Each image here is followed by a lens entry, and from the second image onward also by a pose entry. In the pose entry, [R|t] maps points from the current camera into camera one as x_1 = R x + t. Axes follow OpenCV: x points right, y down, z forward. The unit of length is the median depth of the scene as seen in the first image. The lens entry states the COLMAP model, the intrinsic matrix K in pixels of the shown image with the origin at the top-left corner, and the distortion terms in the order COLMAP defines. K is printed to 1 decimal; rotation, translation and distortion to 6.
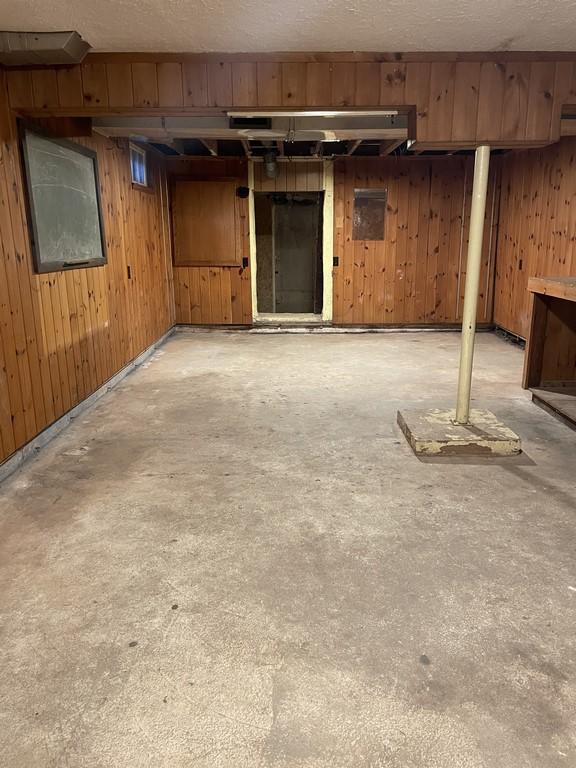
lens RADIAL K [[579.3, 0, 288.2], [0, 579.3, 384.3], [0, 0, 1]] dist [0.030715, -0.008965]
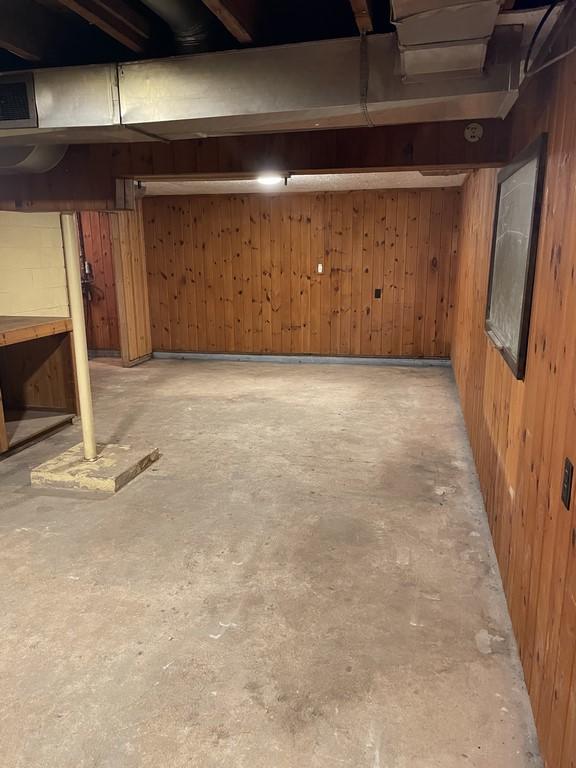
lens RADIAL K [[579.3, 0, 288.5], [0, 579.3, 384.0], [0, 0, 1]] dist [0.030715, -0.008965]
pose [[-0.975854, -0.040055, 0.214722, -0.333514], [0.064178, 0.887071, 0.457150, -0.608452], [-0.208784, 0.459892, -0.863081, 2.056301]]
